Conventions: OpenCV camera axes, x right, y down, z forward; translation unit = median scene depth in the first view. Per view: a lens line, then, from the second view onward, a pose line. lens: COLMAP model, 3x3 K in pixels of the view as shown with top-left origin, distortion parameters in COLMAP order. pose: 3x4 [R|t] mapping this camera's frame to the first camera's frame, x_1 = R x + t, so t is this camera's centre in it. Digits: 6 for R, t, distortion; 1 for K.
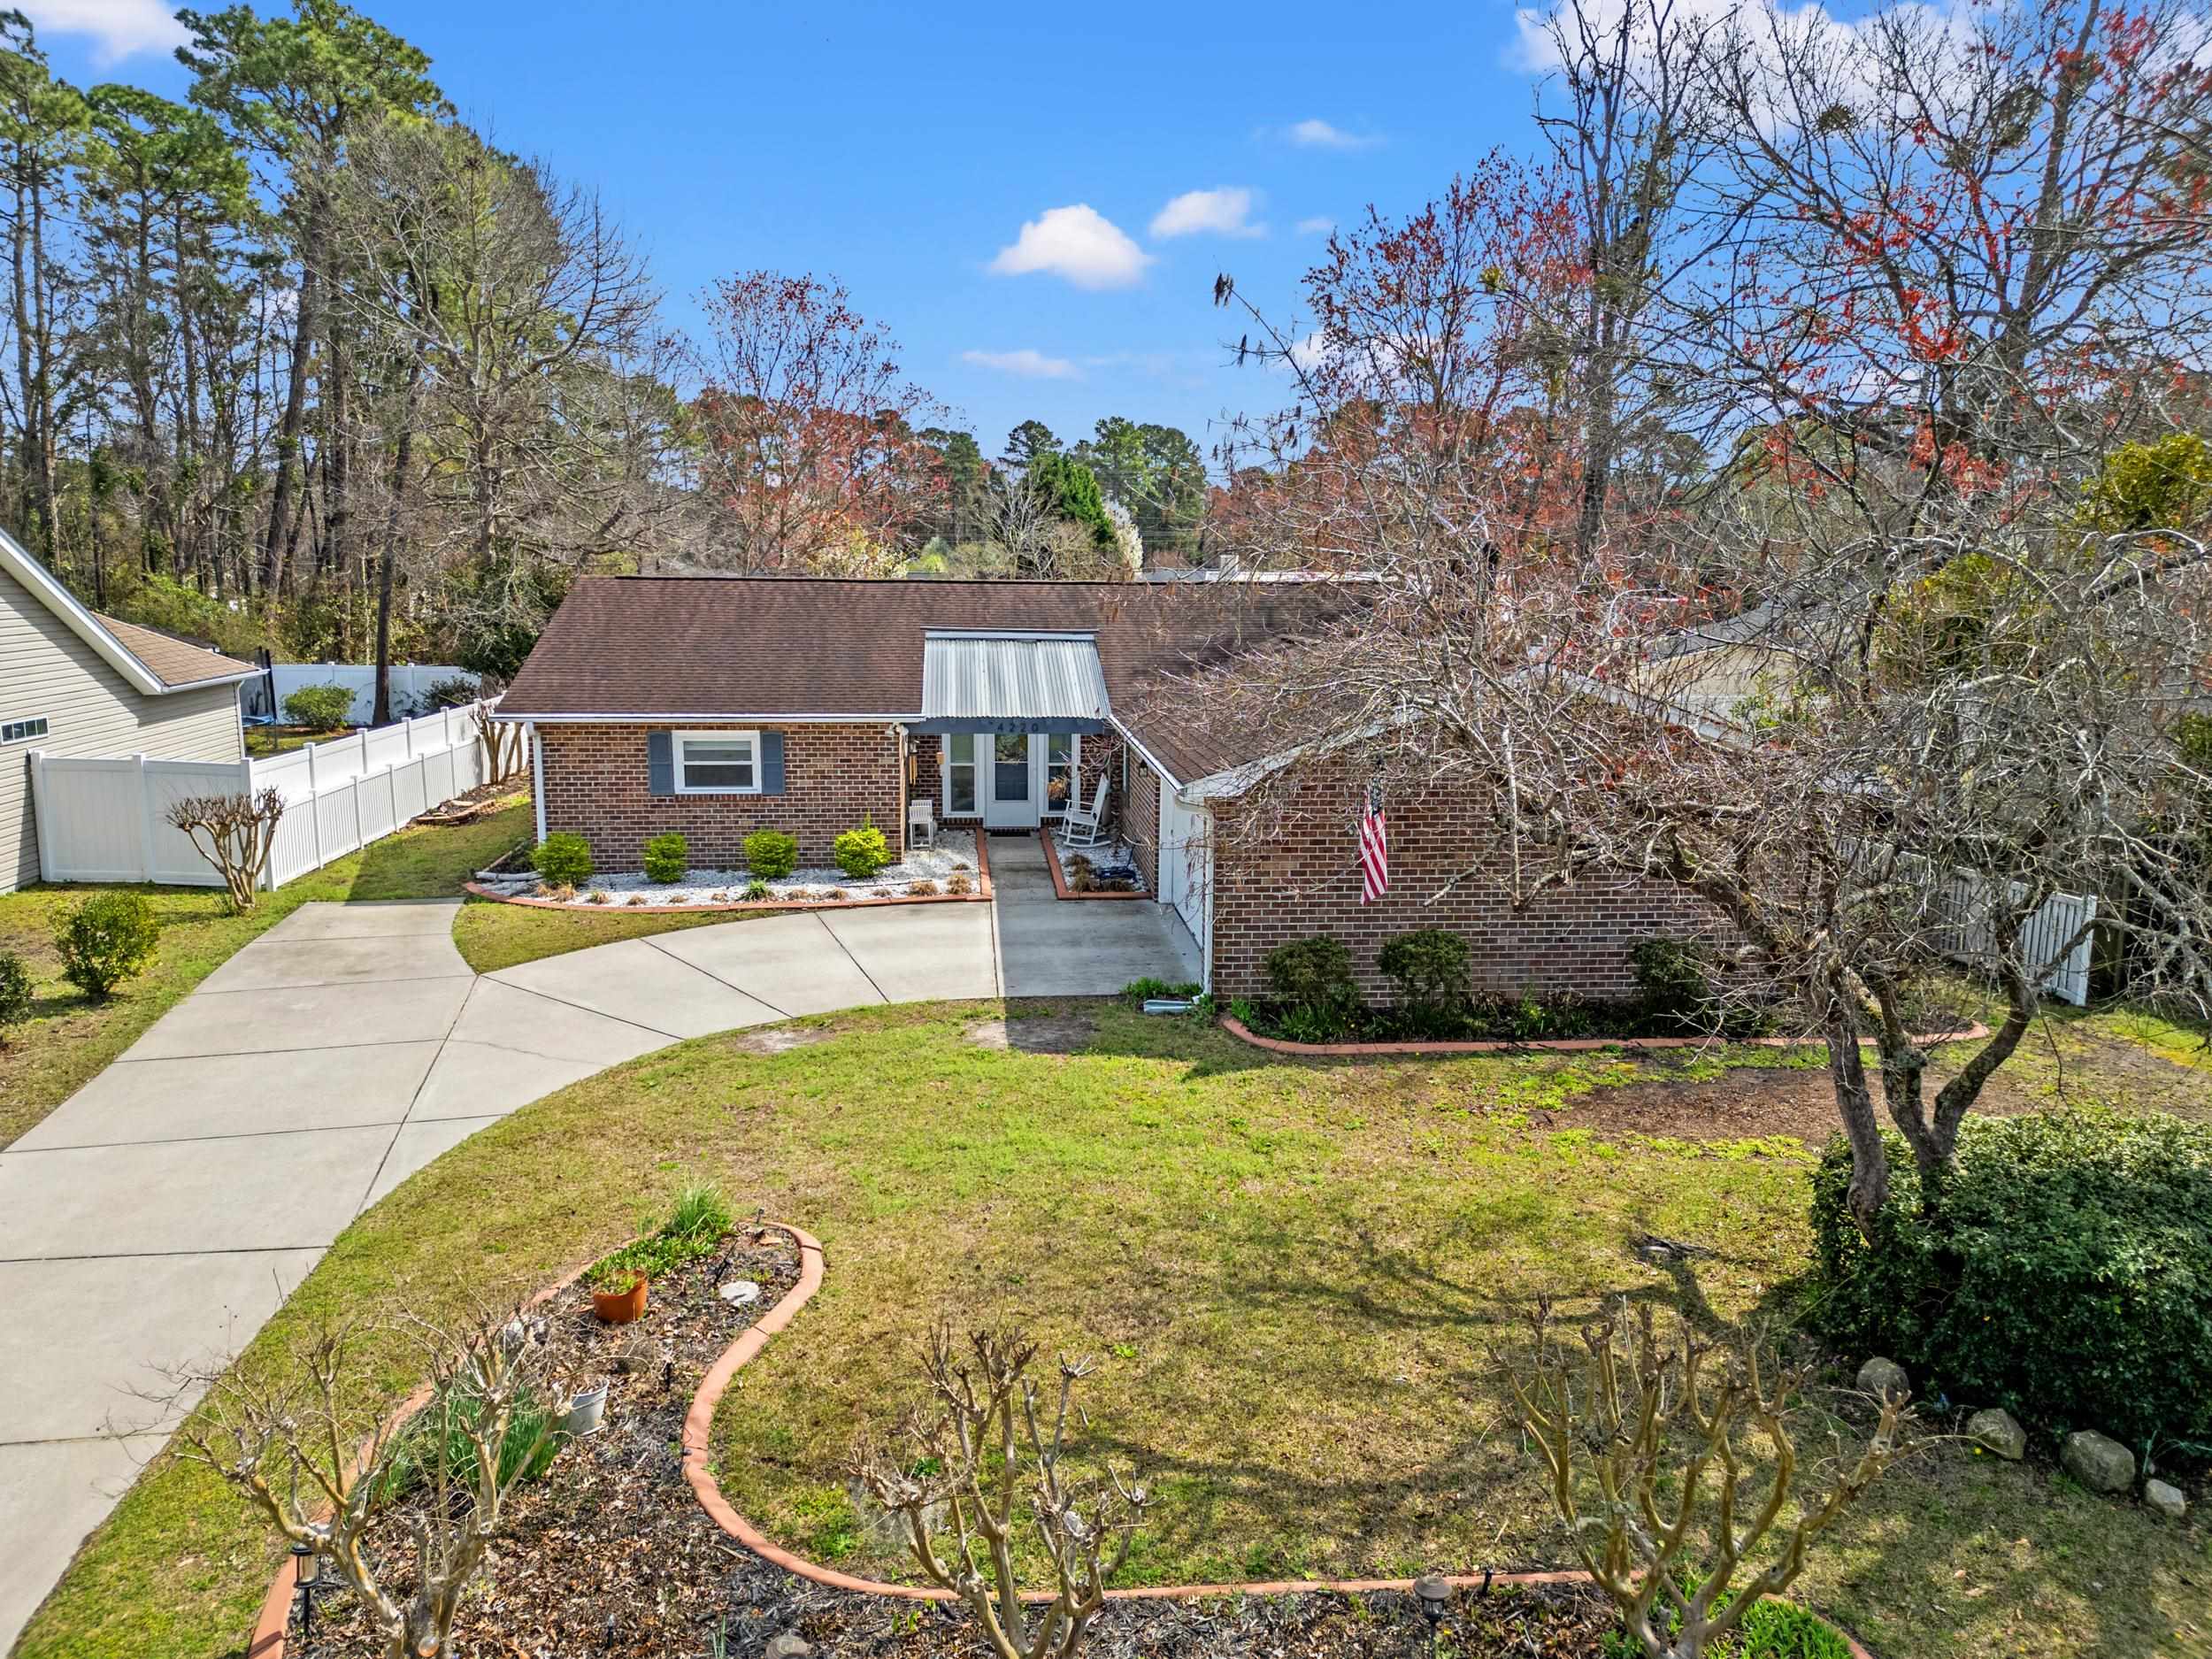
lens RADIAL K [[1536.0, 0, 1106.0], [0, 1536.0, 829.5], [0, 0, 1]] dist [0.061067, -0.043215]
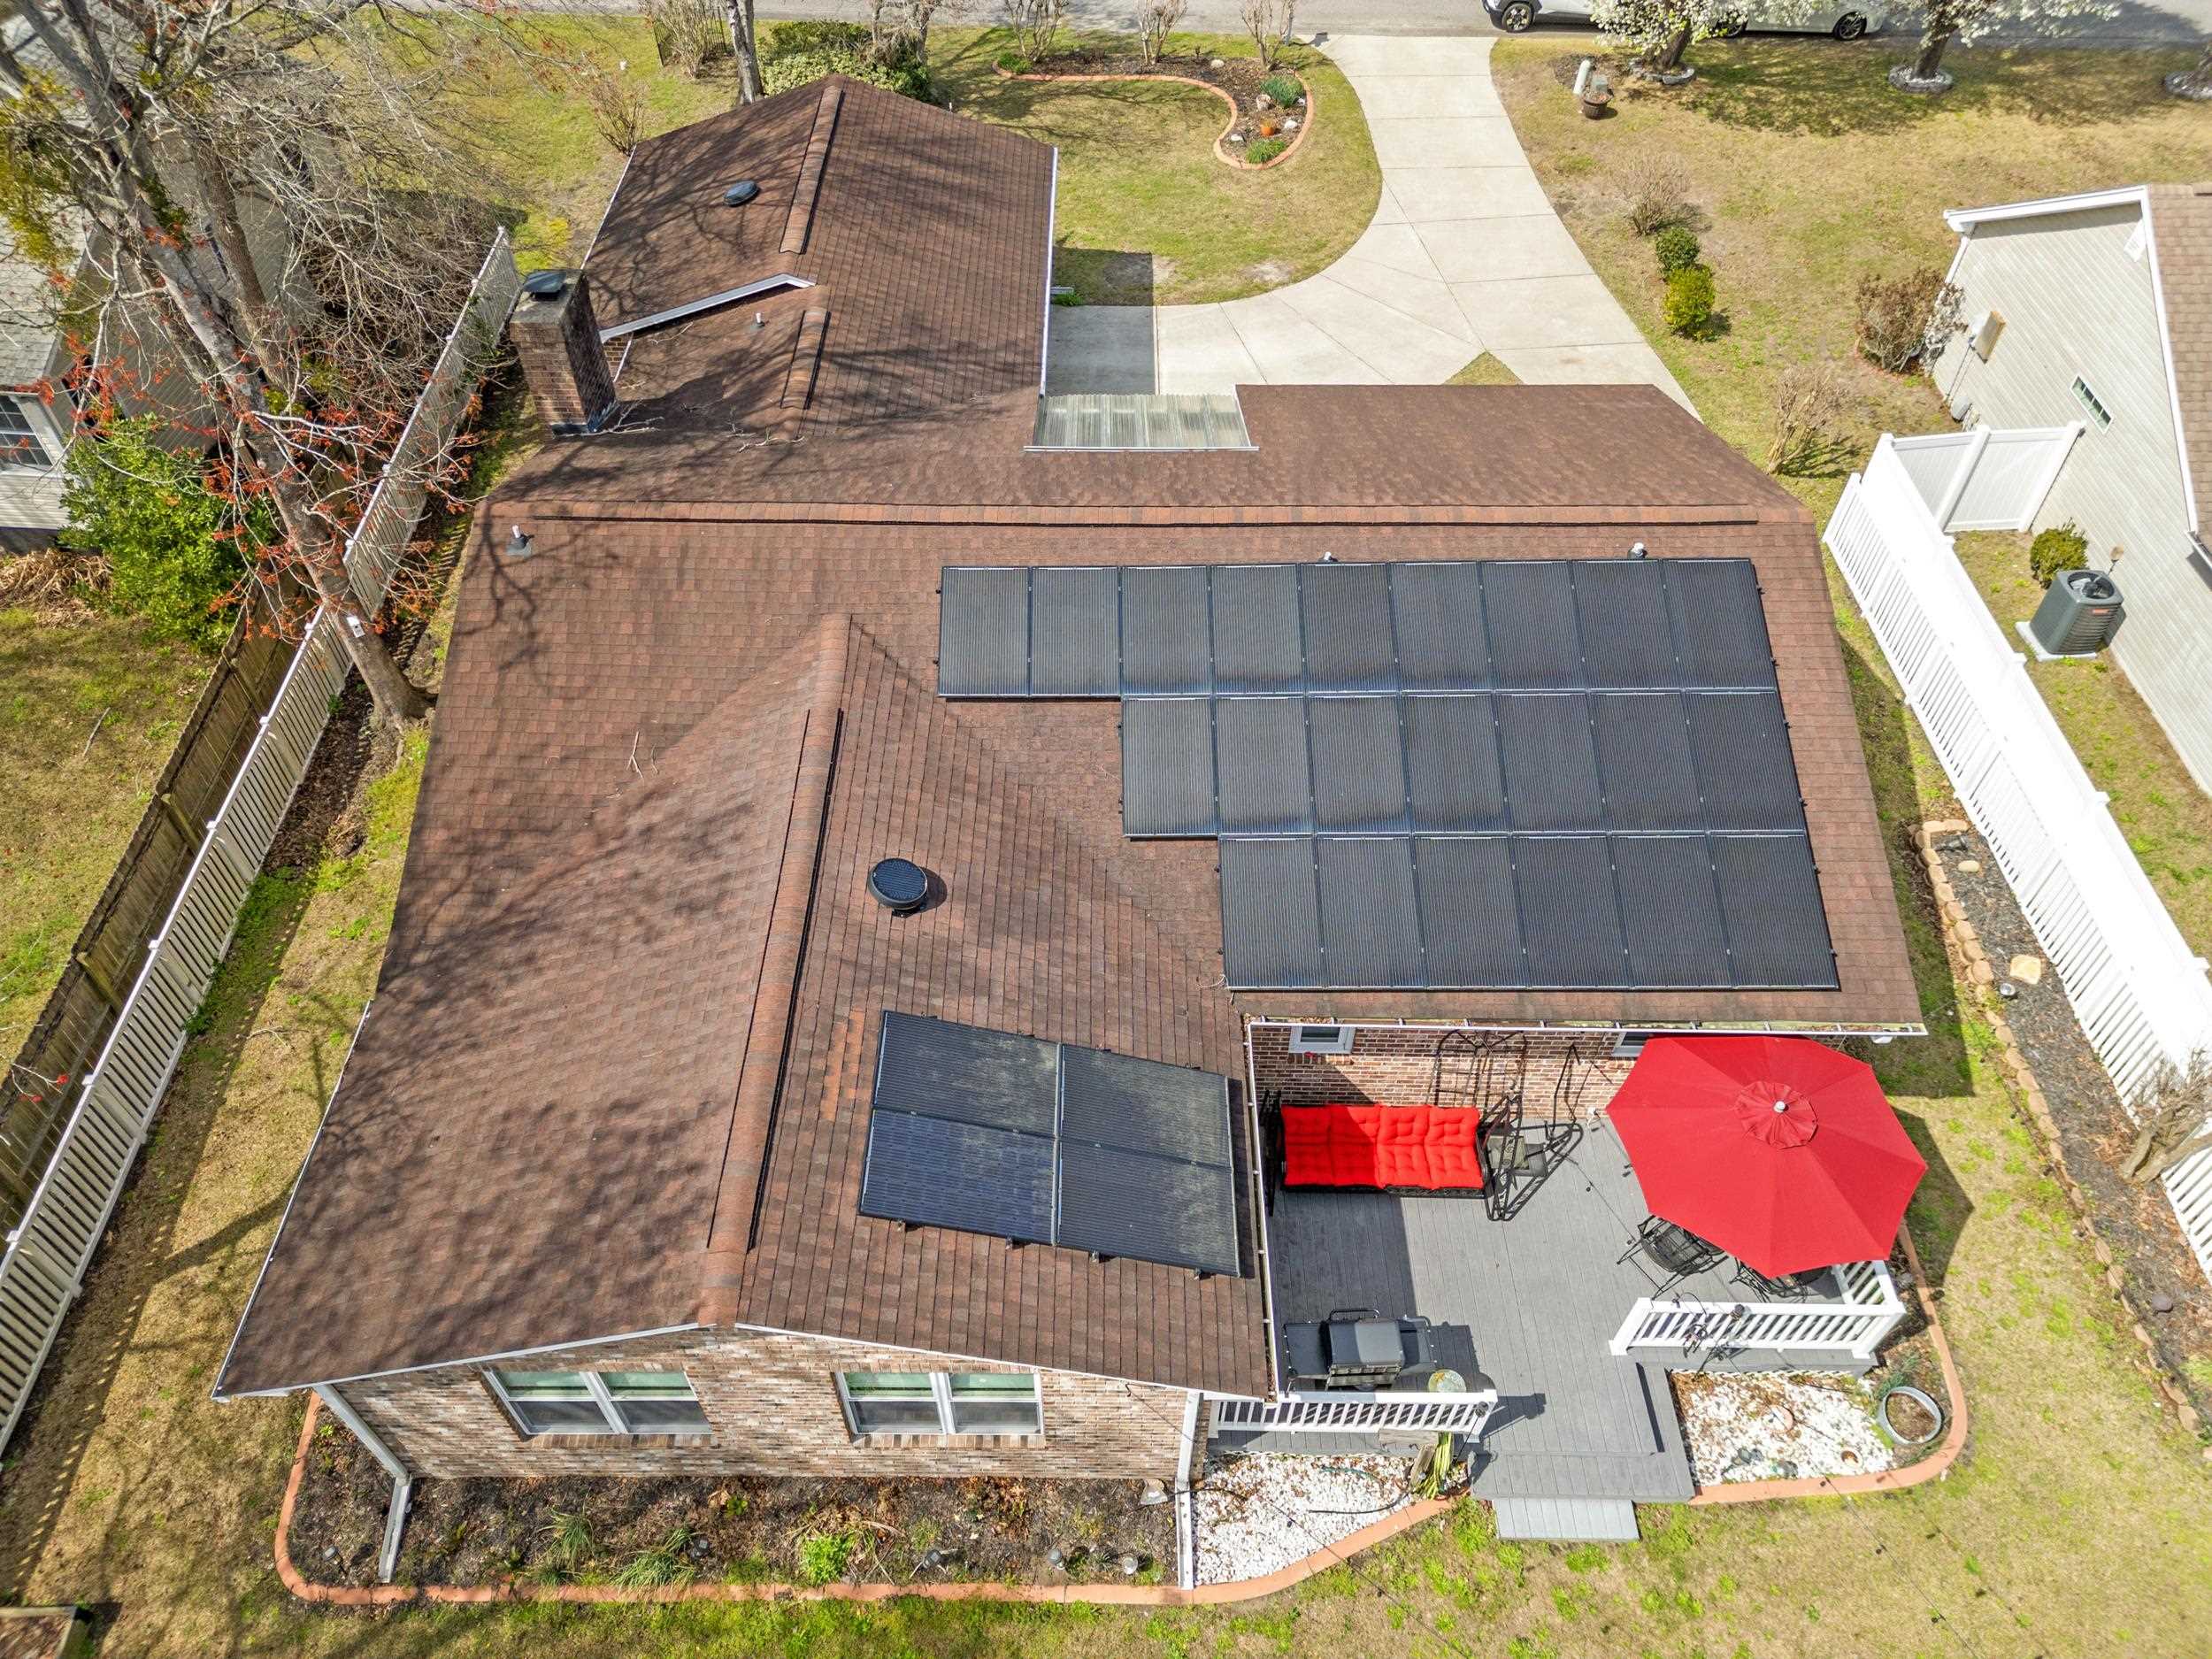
lens RADIAL K [[1536.0, 0, 1106.0], [0, 1536.0, 829.5], [0, 0, 1]] dist [0.061067, -0.043215]
pose [[-0.995003, -0.080440, 0.059142, -0.155422], [0.008733, 0.519974, 0.854138, -1.004482], [-0.099459, 0.850386, -0.516673, 2.276348]]
